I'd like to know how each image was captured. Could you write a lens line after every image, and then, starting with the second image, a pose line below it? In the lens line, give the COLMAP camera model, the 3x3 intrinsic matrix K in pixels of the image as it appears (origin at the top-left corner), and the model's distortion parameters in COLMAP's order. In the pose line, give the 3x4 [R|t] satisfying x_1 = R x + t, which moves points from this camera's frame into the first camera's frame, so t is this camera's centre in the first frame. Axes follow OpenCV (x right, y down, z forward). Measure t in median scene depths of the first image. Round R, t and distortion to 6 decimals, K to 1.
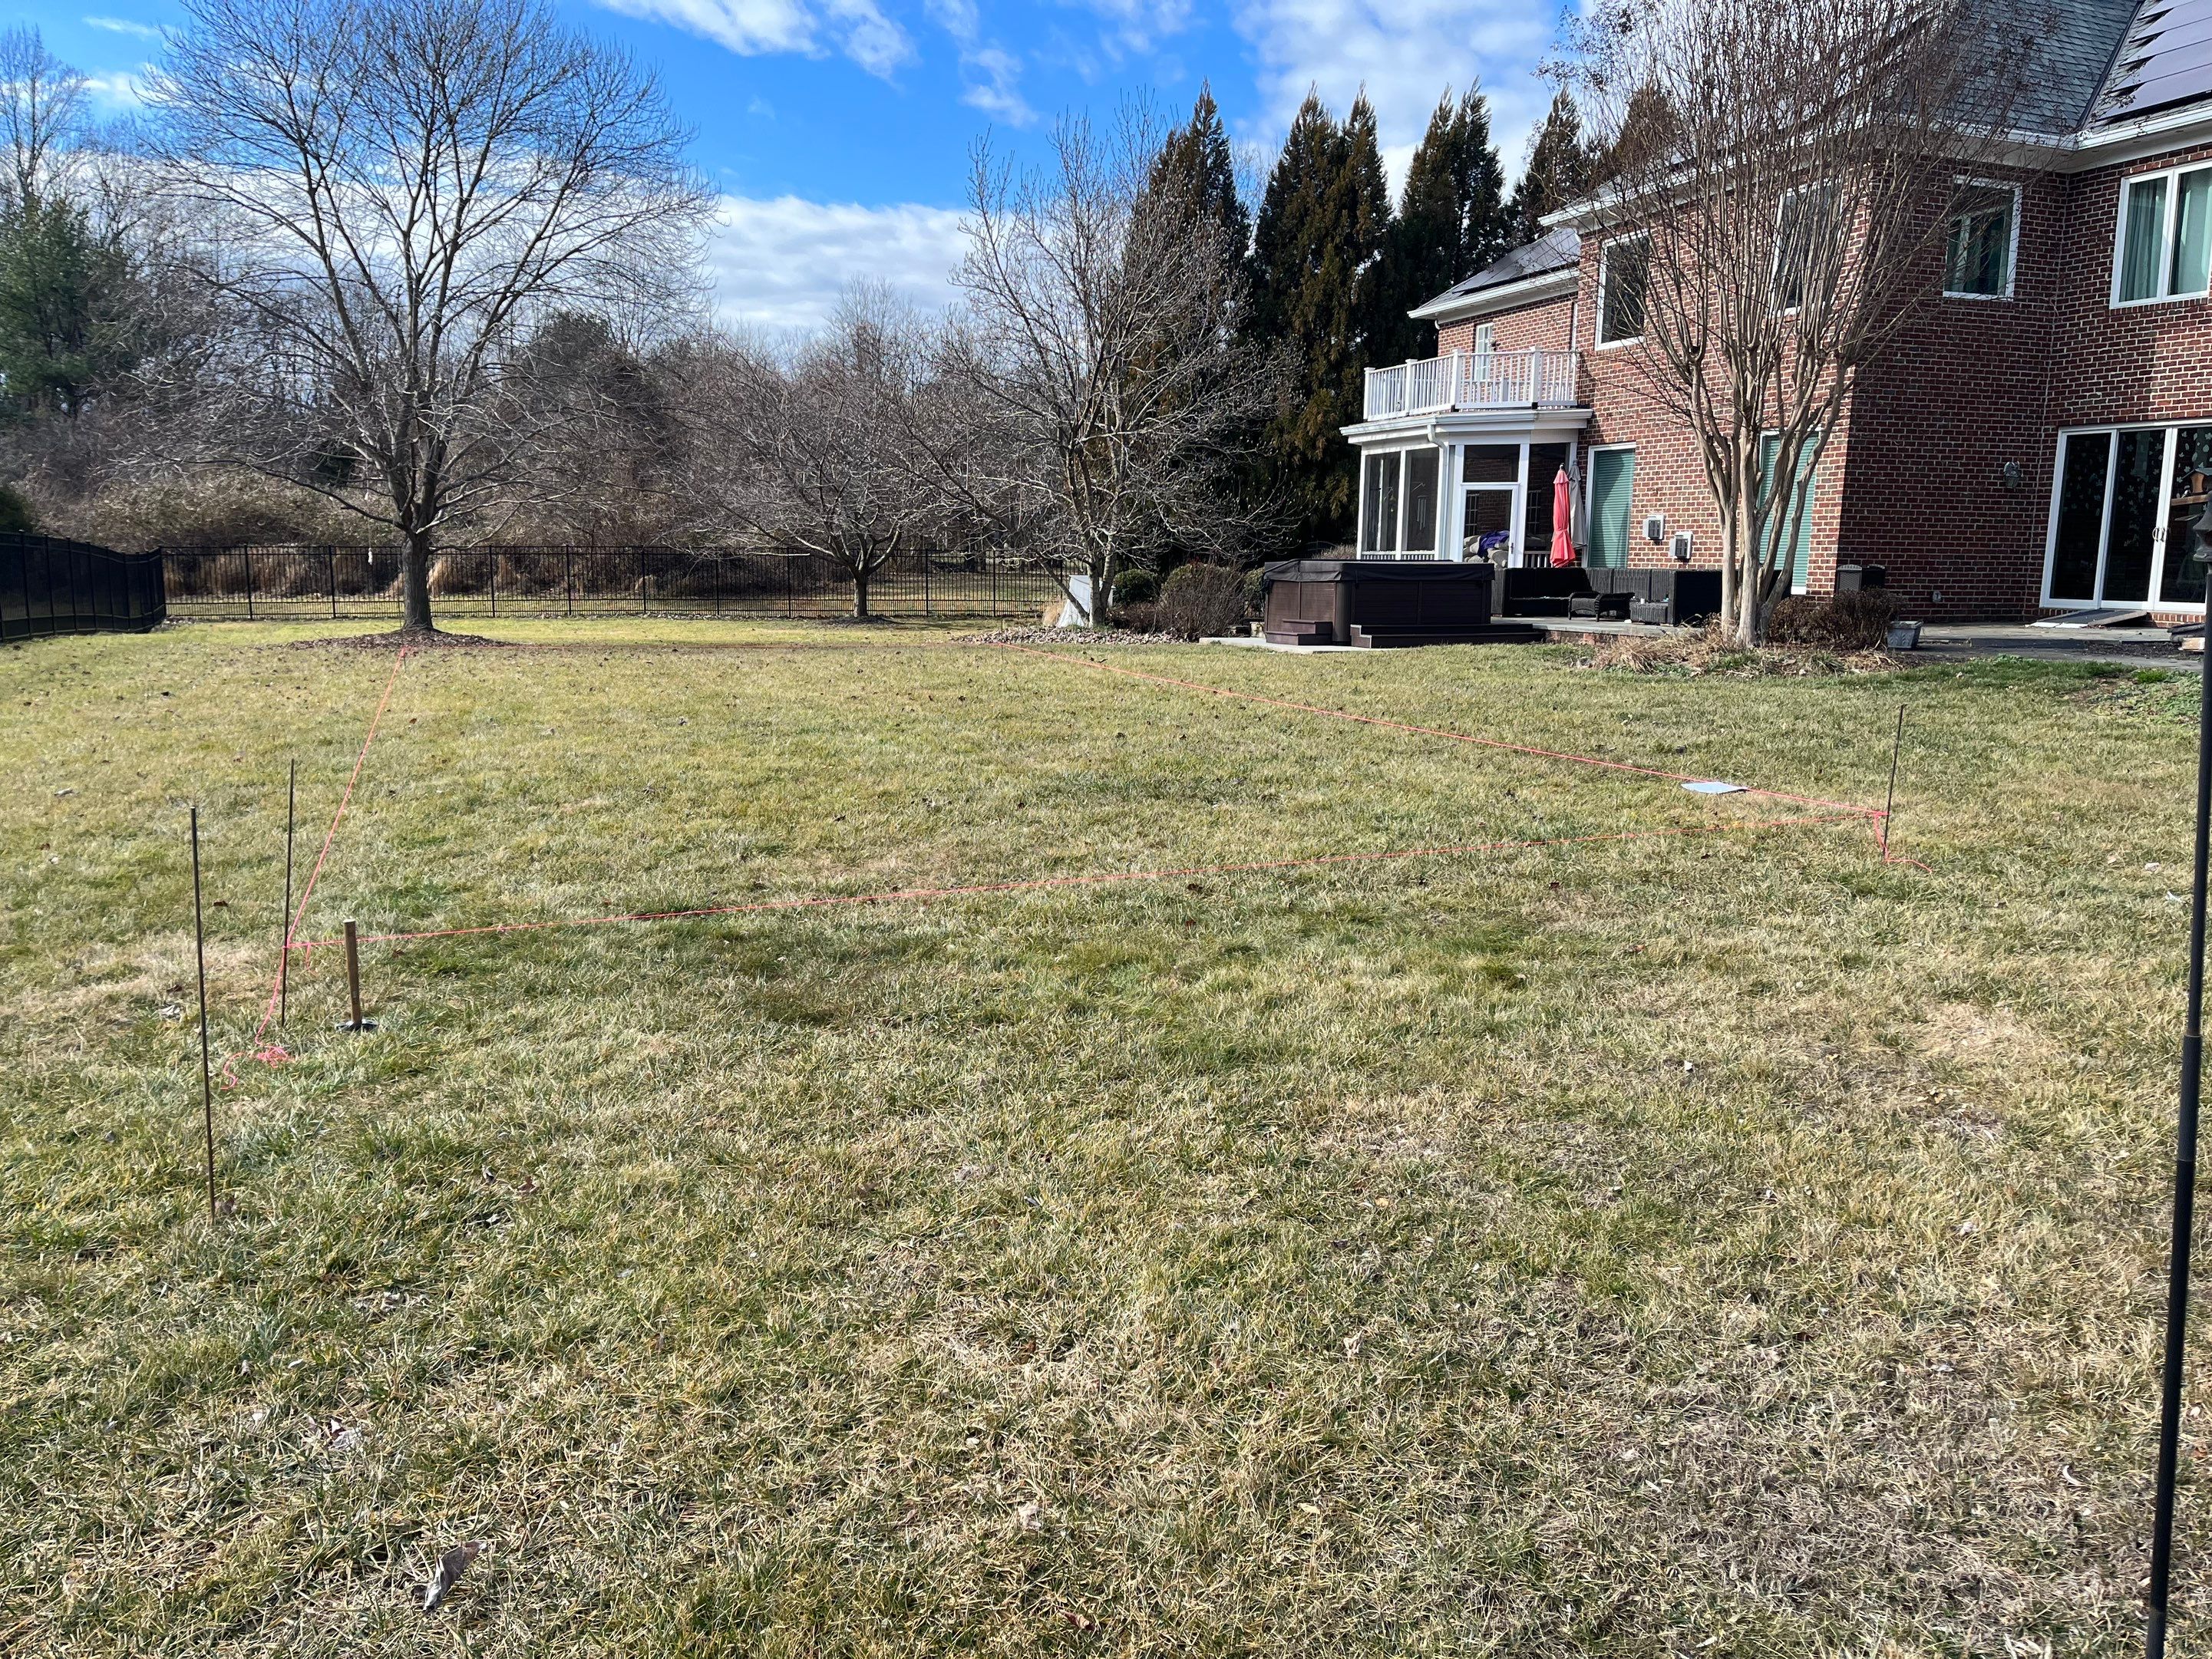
lens RADIAL K [[1648.3, 0, 1108.3], [0, 1648.3, 828.9], [0, 0, 1]] dist [0.033963, -0.069341]
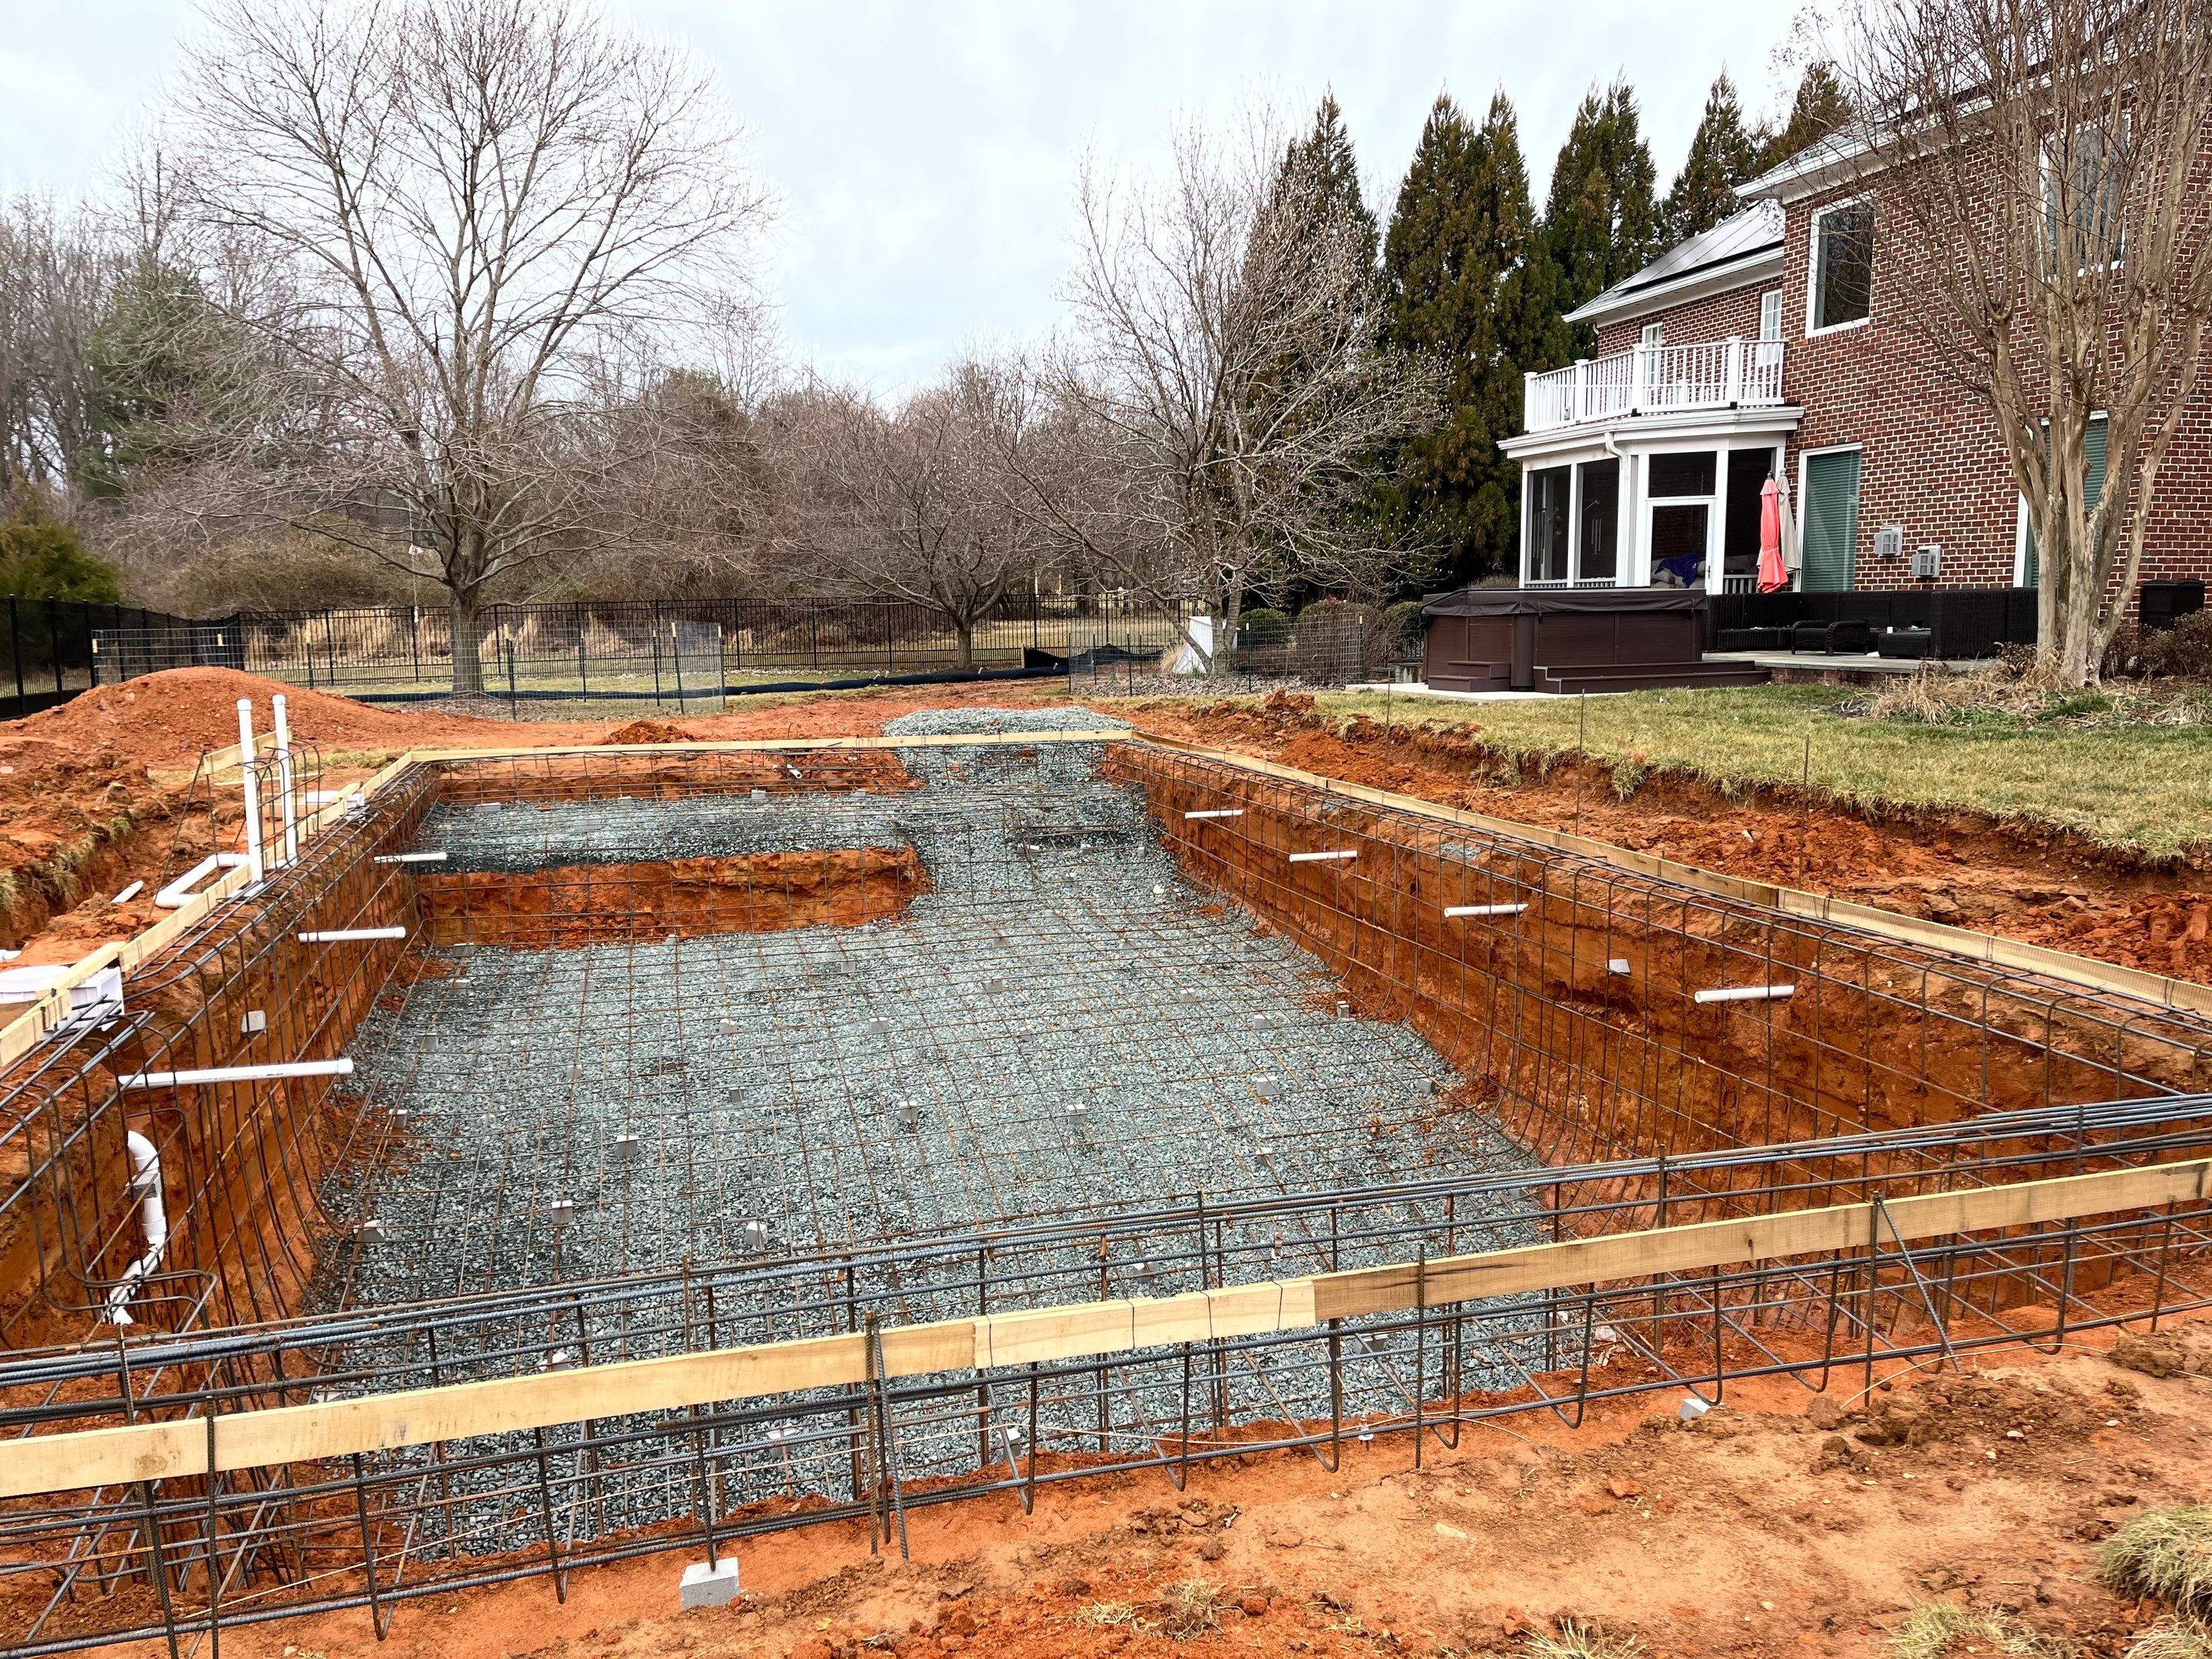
lens RADIAL K [[1648.3, 0, 1095.4], [0, 1648.3, 831.7], [0, 0, 1]] dist [0.033963, -0.069341]
pose [[0.996705, -0.014806, -0.079751, -0.005569], [0.012873, 0.999612, -0.024695, -0.017879], [0.080085, 0.023587, 0.996509, 0.118991]]
